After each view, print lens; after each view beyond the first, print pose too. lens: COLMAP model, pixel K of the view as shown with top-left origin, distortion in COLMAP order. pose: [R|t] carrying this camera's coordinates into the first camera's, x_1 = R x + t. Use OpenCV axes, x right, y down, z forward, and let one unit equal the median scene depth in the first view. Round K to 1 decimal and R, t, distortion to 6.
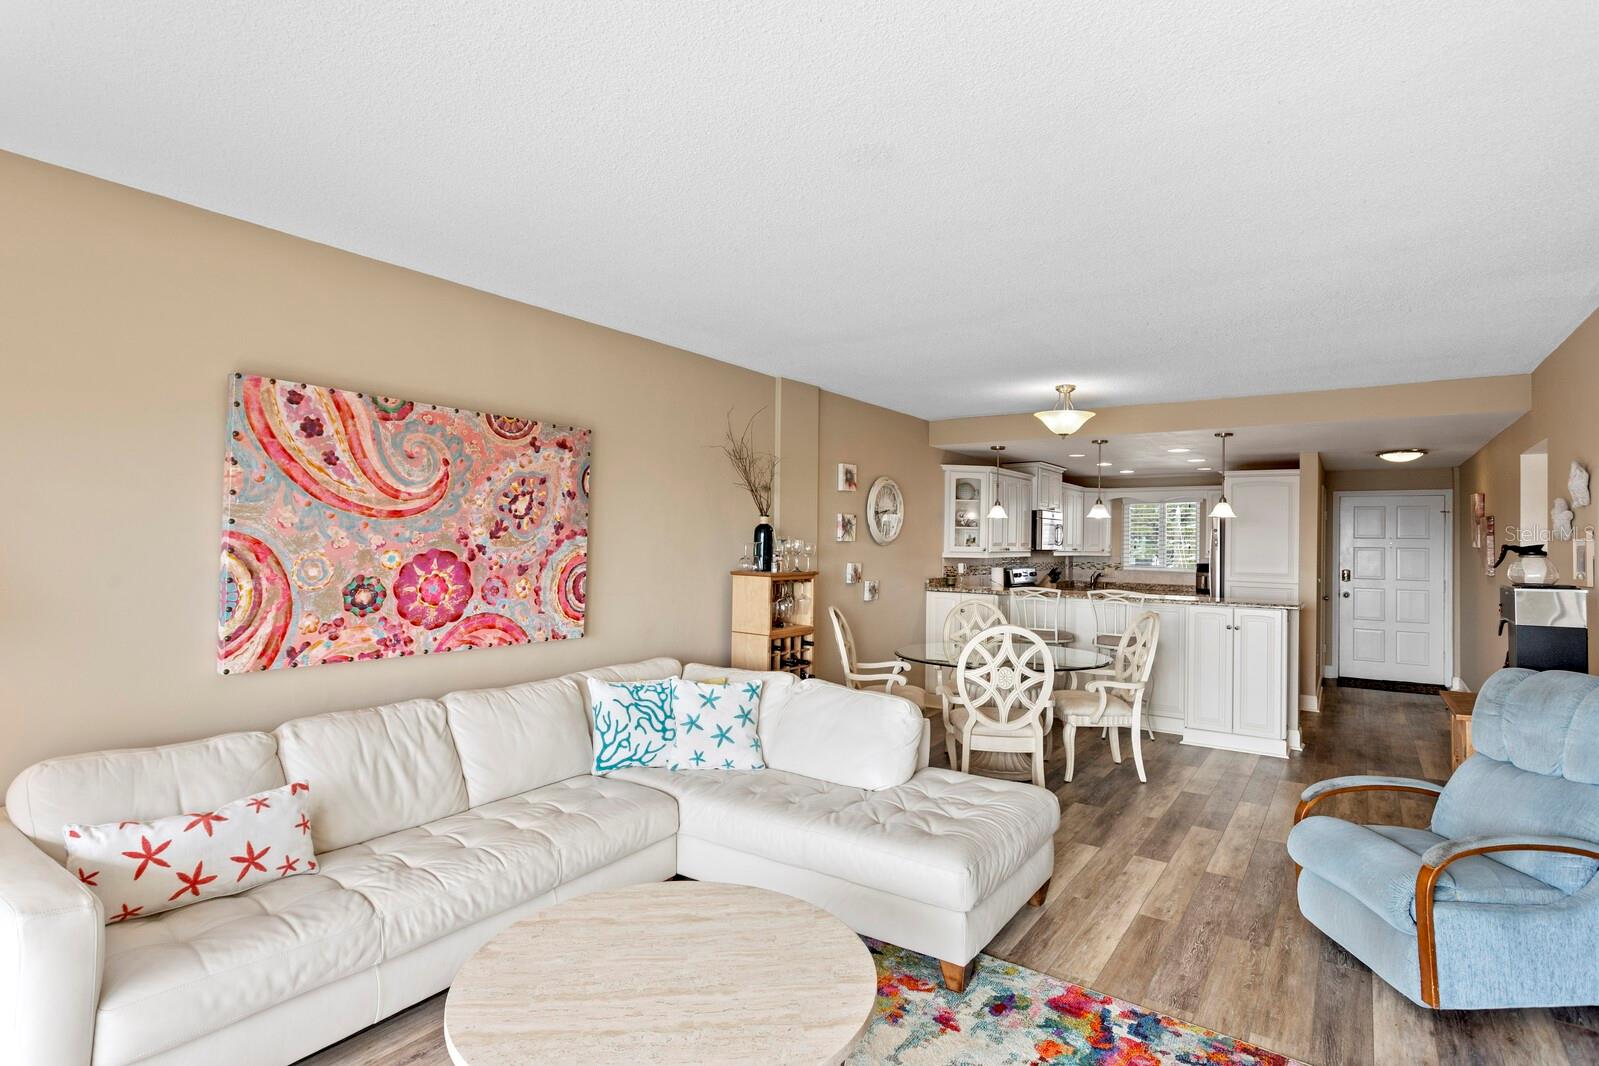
lens RADIAL K [[793.5, 0, 799.5], [0, 793.5, 530.3], [0, 0, 1]] dist [-0.013368, 0.005458]
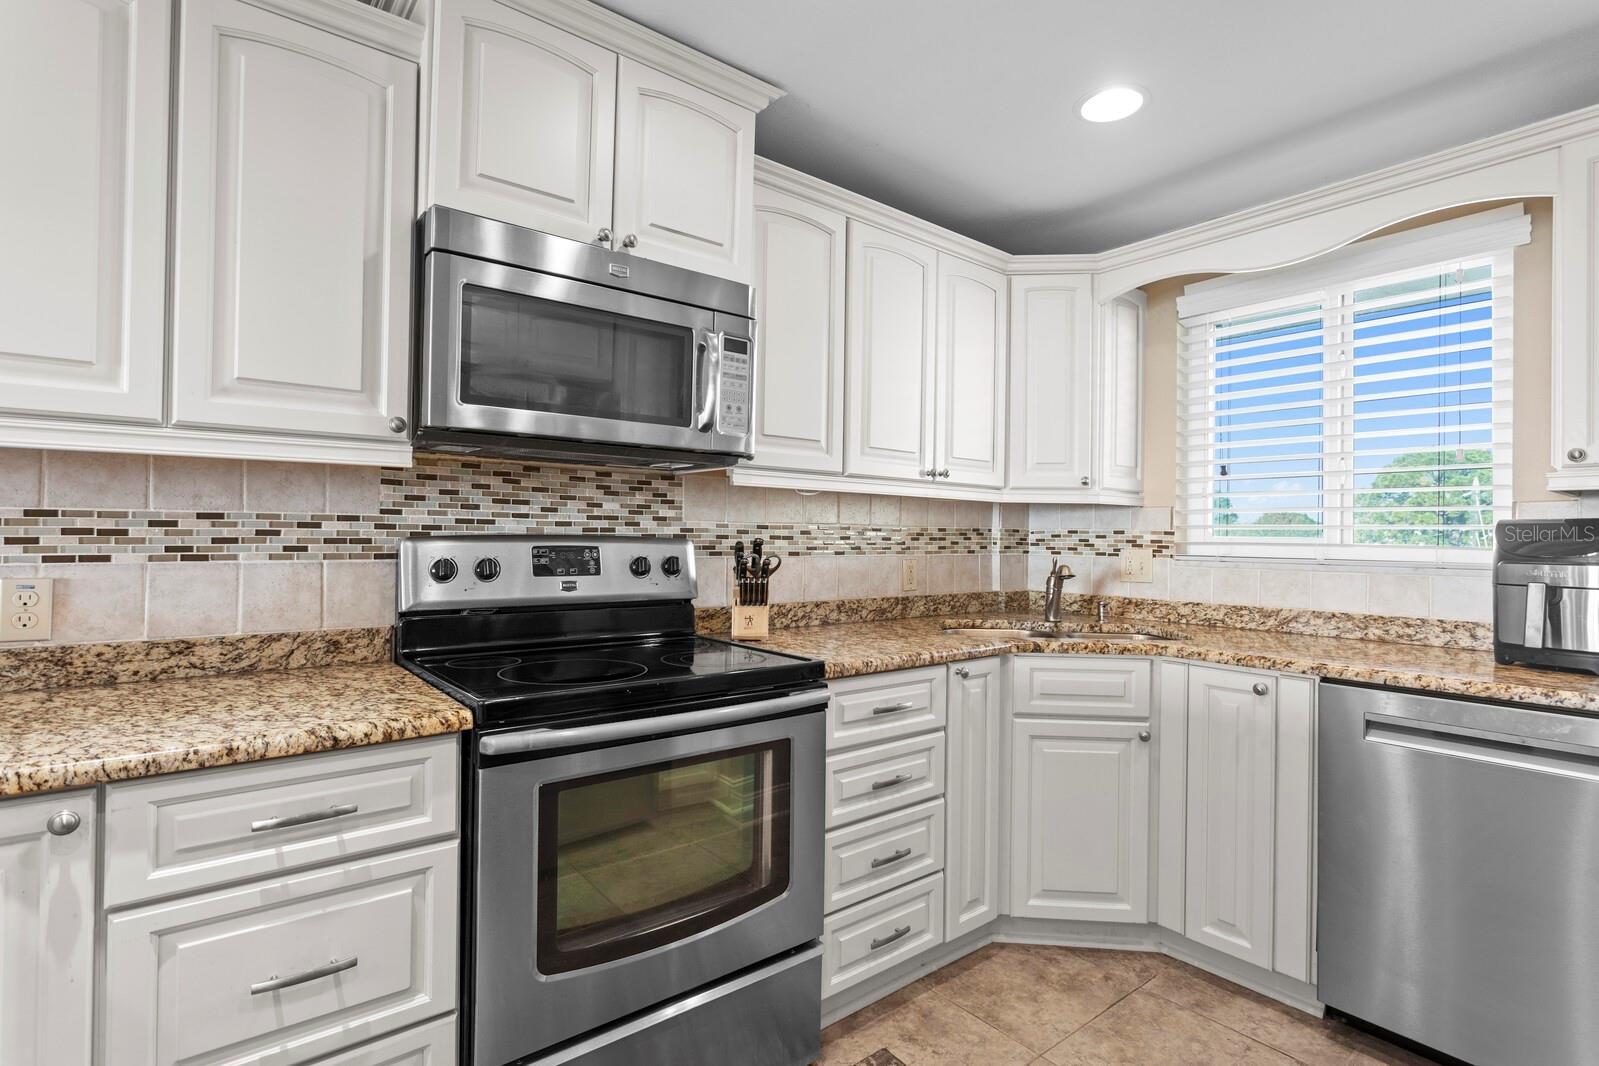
lens RADIAL K [[793.5, 0, 799.5], [0, 793.5, 530.3], [0, 0, 1]] dist [-0.013368, 0.005458]
pose [[0.964083, -0.006569, -0.265520, 0.501732], [0.006591, 0.999978, -0.000810, 0.057572], [0.265520, -0.000969, 0.964105, 0.991216]]
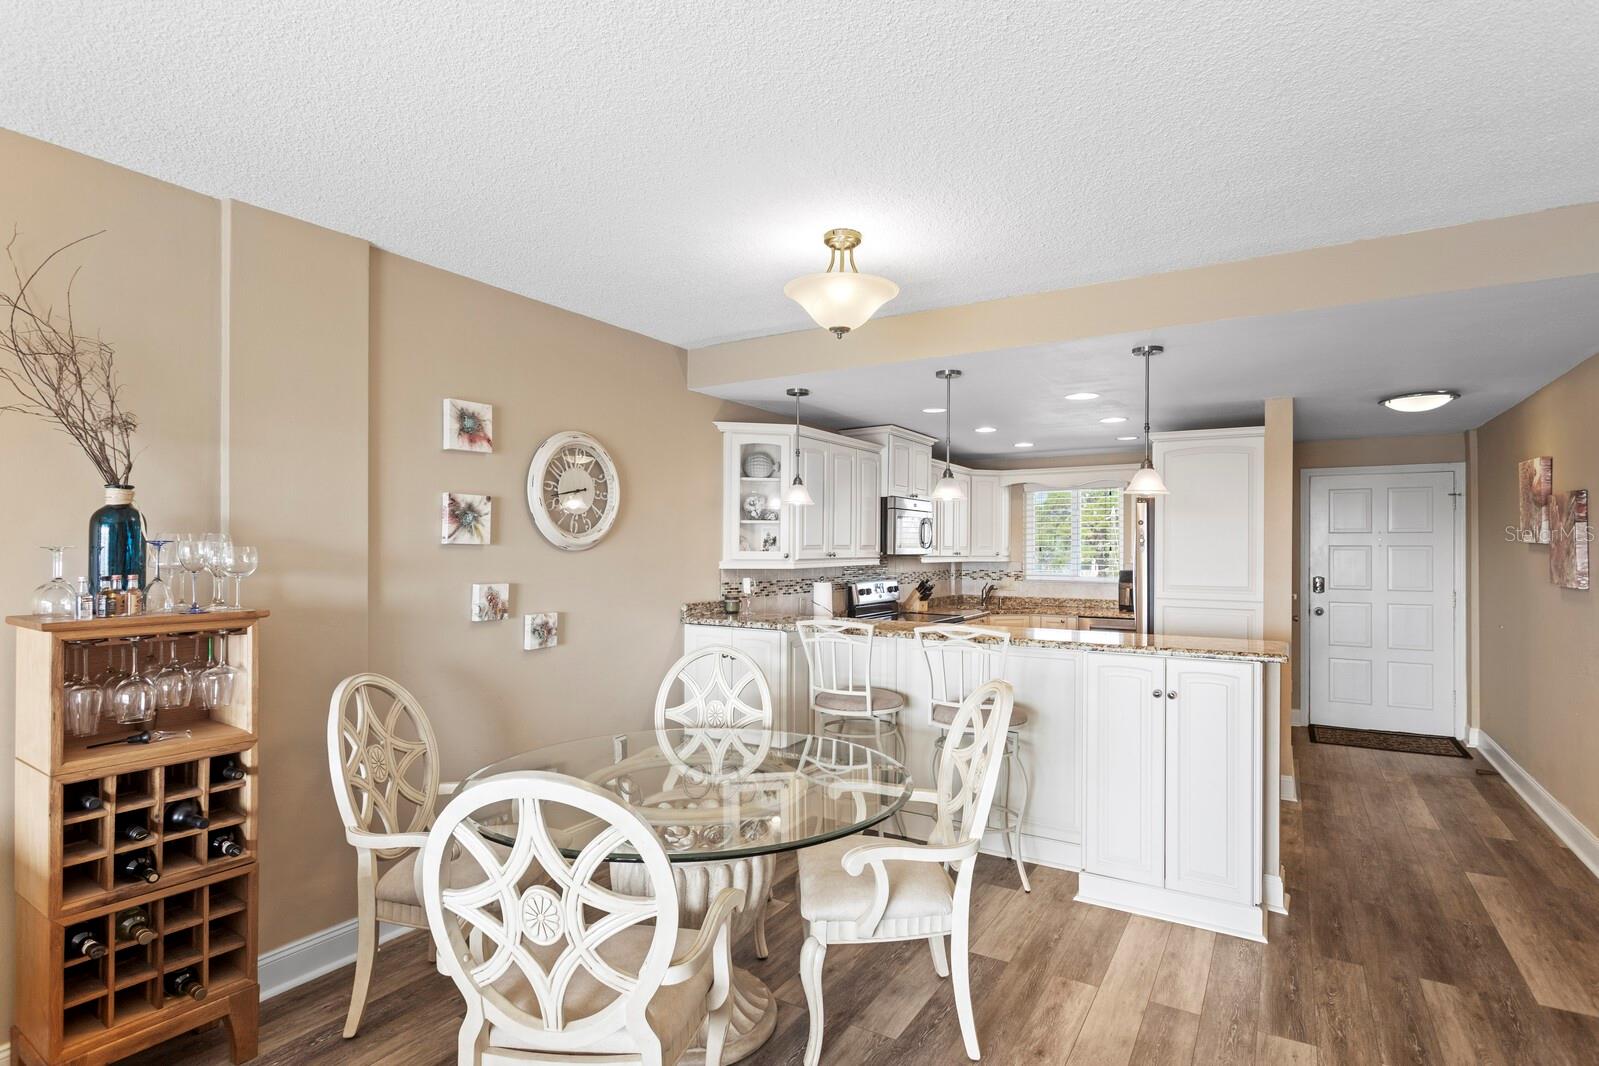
lens RADIAL K [[791.2, 0, 799.4], [0, 791.2, 544.0], [0, 0, 1]] dist [-0.005662, -0.000208]
pose [[0.997932, -0.011863, 0.063170, 0.210291], [0.011301, 0.999893, 0.009249, 0.009451], [-0.063273, -0.008516, 0.997960, 0.377317]]
